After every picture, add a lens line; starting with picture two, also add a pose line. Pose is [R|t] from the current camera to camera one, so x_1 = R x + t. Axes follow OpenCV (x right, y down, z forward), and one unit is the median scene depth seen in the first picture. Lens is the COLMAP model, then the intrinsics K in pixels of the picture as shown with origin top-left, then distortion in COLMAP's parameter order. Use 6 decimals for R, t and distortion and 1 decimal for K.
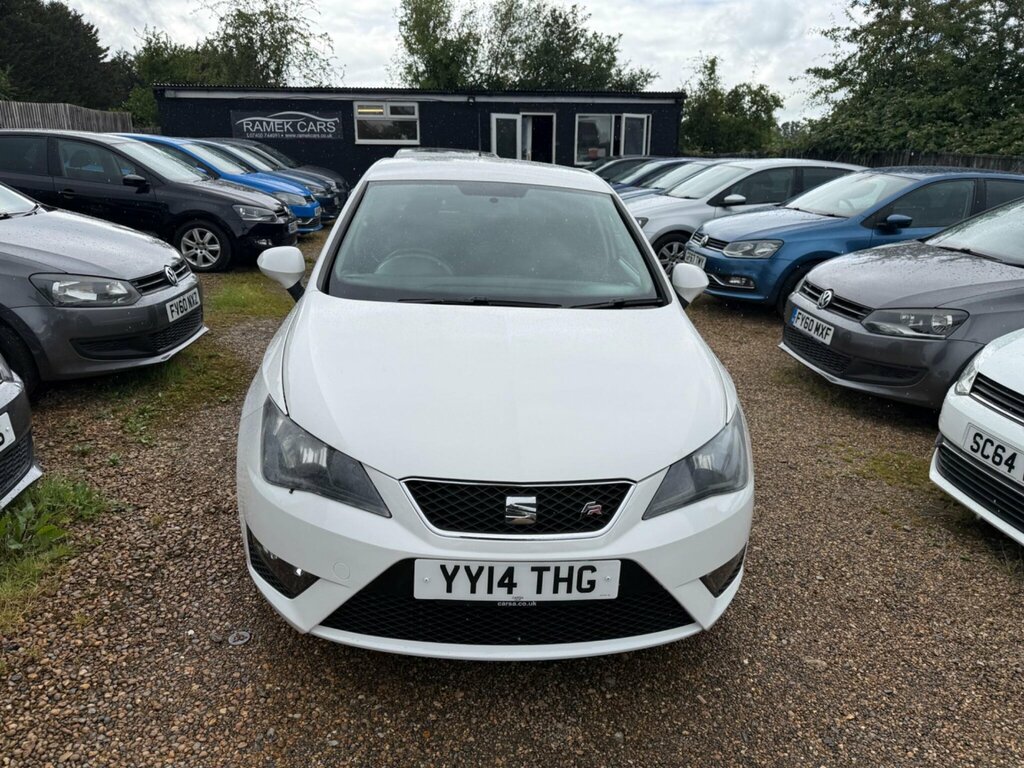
lens RADIAL K [[728.8, 0, 509.9], [0, 728.8, 383.4], [0, 0, 1]] dist [0.007153, -0.012235]
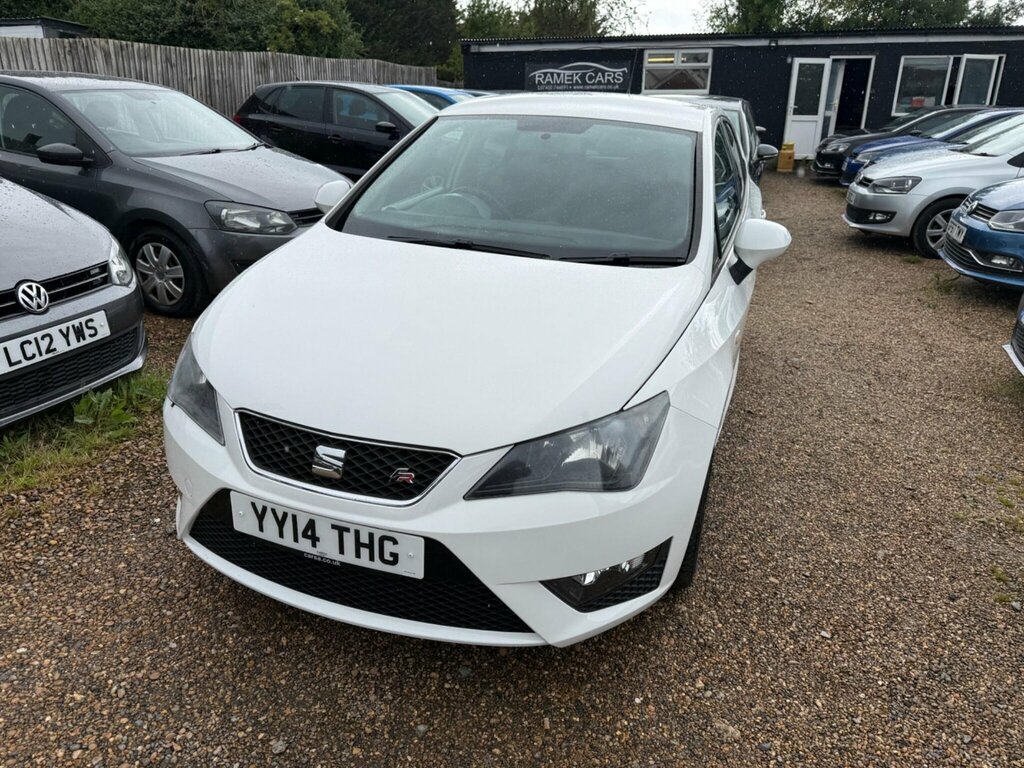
lens RADIAL K [[727.0, 0, 510.1], [0, 727.0, 385.0], [0, 0, 1]] dist [0.013360, -0.018665]
pose [[0.909351, 0.145293, -0.389835, 0.336421], [-0.122798, 0.989024, 0.082167, -0.016913], [0.397495, -0.026847, 0.917212, 0.140230]]
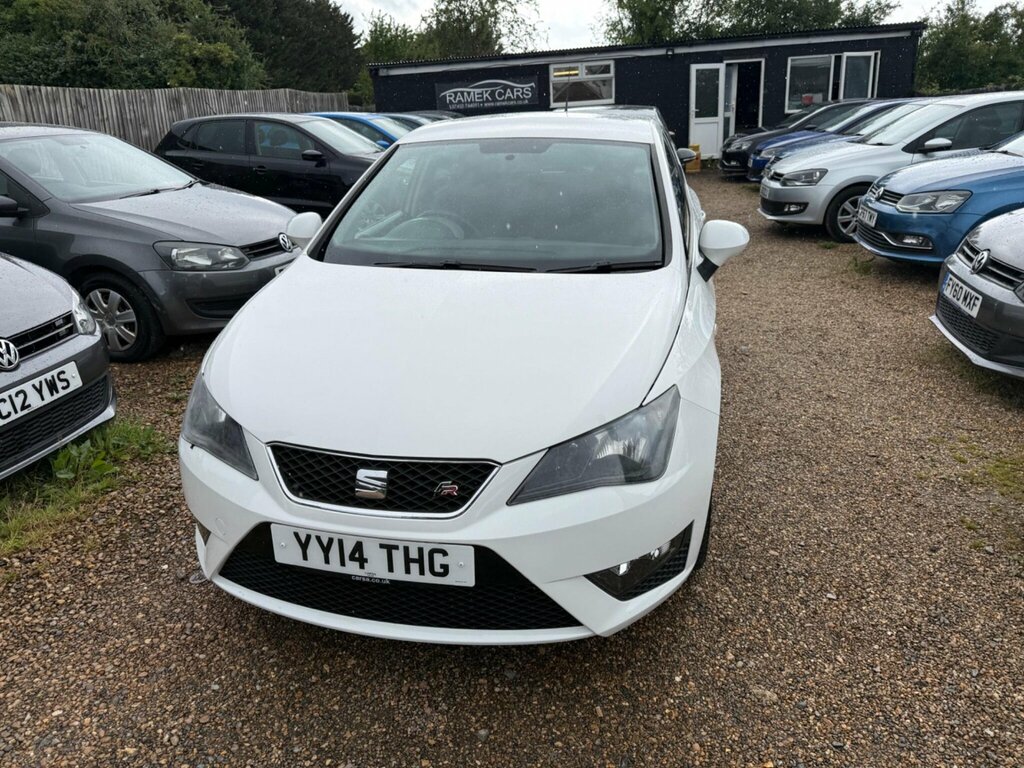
lens RADIAL K [[726.4, 0, 507.2], [0, 726.4, 377.0], [0, 0, 1]] dist [0.009989, -0.015281]
pose [[0.951511, 0.045049, -0.304299, 0.275189], [-0.032680, 0.998424, 0.045622, -0.009733], [0.305875, -0.033465, 0.951483, 0.086510]]
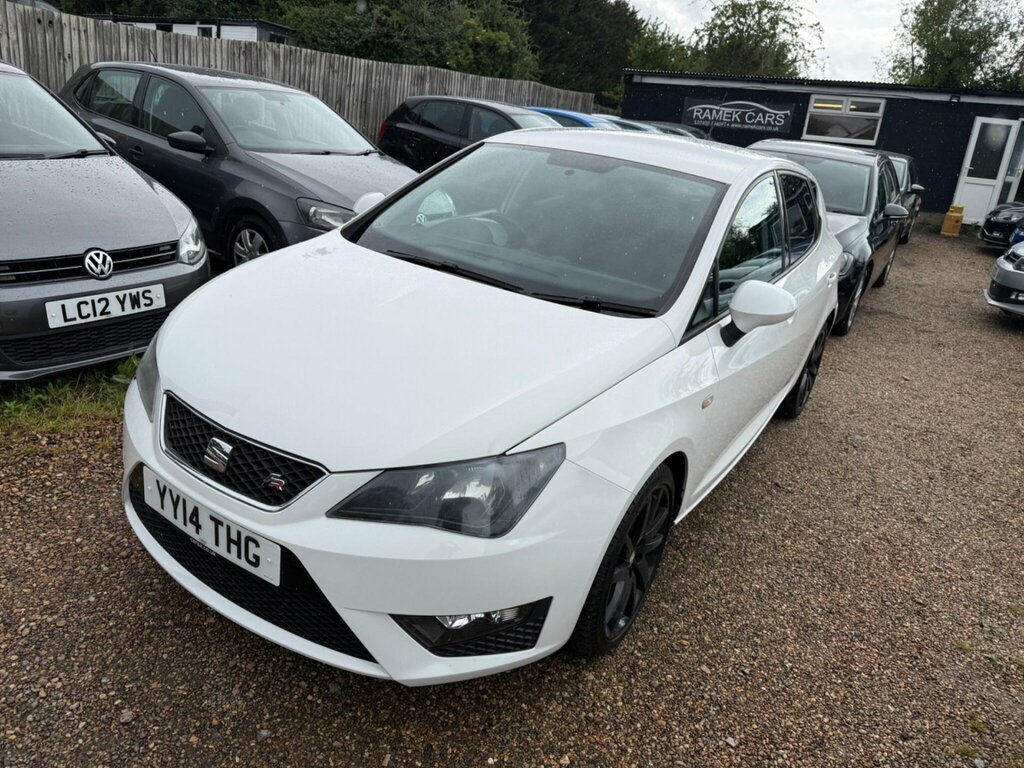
lens RADIAL K [[725.9, 0, 512.9], [0, 725.9, 371.3], [0, 0, 1]] dist [0.002869, -0.005125]
pose [[0.788672, 0.262116, -0.556141, 0.486838], [-0.266254, 0.960955, 0.075330, -0.064791], [0.554171, 0.088664, 0.827667, 0.237300]]
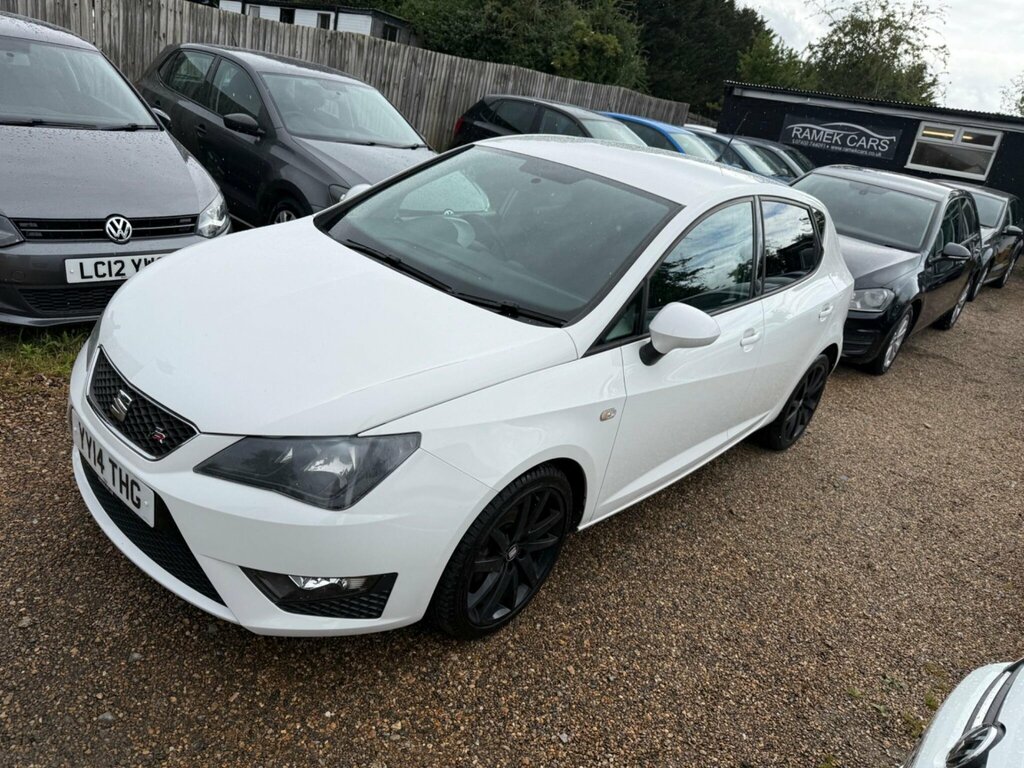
lens RADIAL K [[725.1, 0, 513.4], [0, 725.1, 388.4], [0, 0, 1]] dist [0.010960, -0.014833]
pose [[0.682441, 0.358249, -0.637127, 0.640831], [-0.362123, 0.922873, 0.131042, -0.119299], [0.634934, 0.141290, 0.759537, 0.316634]]
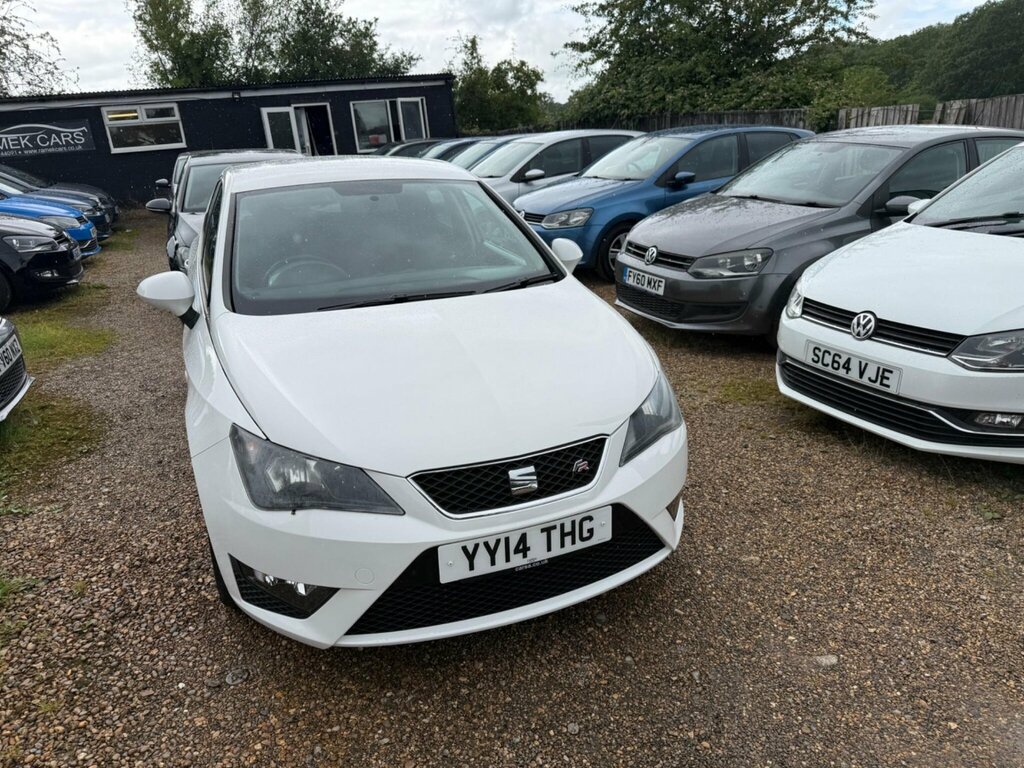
lens RADIAL K [[727.0, 0, 510.1], [0, 727.0, 385.0], [0, 0, 1]] dist [0.013360, -0.018665]
pose [[0.948898, -0.177336, 0.261044, -0.151934], [0.171324, 0.984150, 0.045801, -0.010842], [-0.265028, 0.001263, 0.964240, -0.023255]]
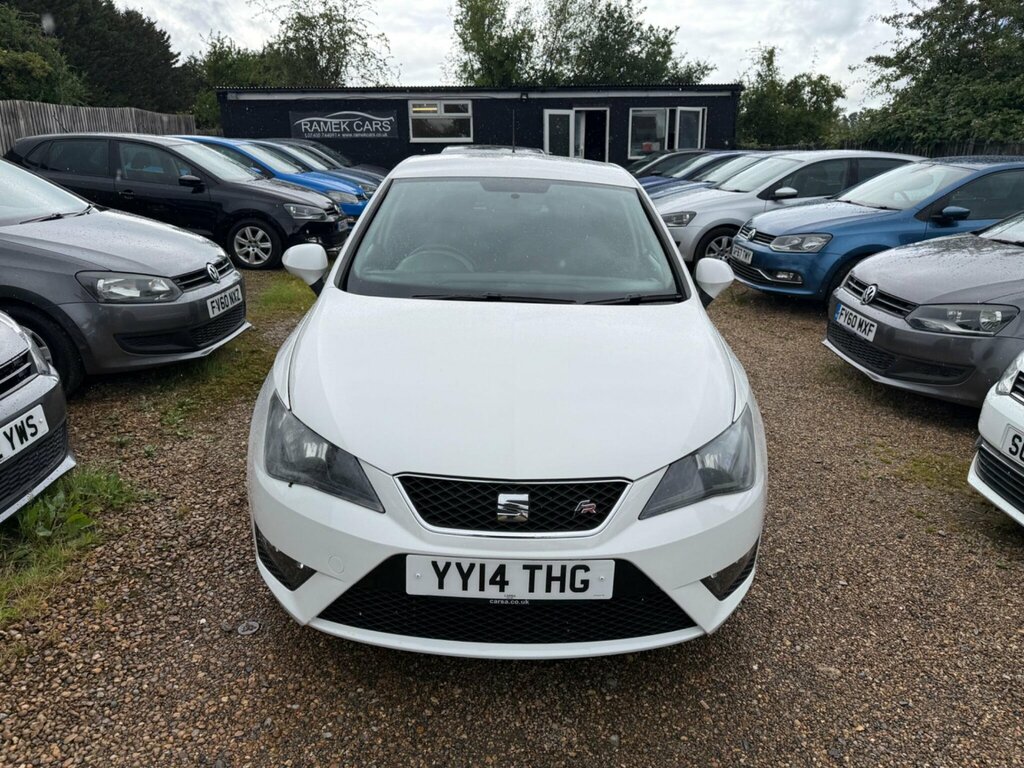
lens RADIAL K [[727.6, 0, 520.0], [0, 727.6, 377.3], [0, 0, 1]] dist [0.010162, -0.014998]
pose [[0.997761, 0.005898, -0.066624, 0.052927], [-0.006056, 0.999979, -0.002157, -0.000971], [0.066610, 0.002556, 0.997776, 0.005931]]
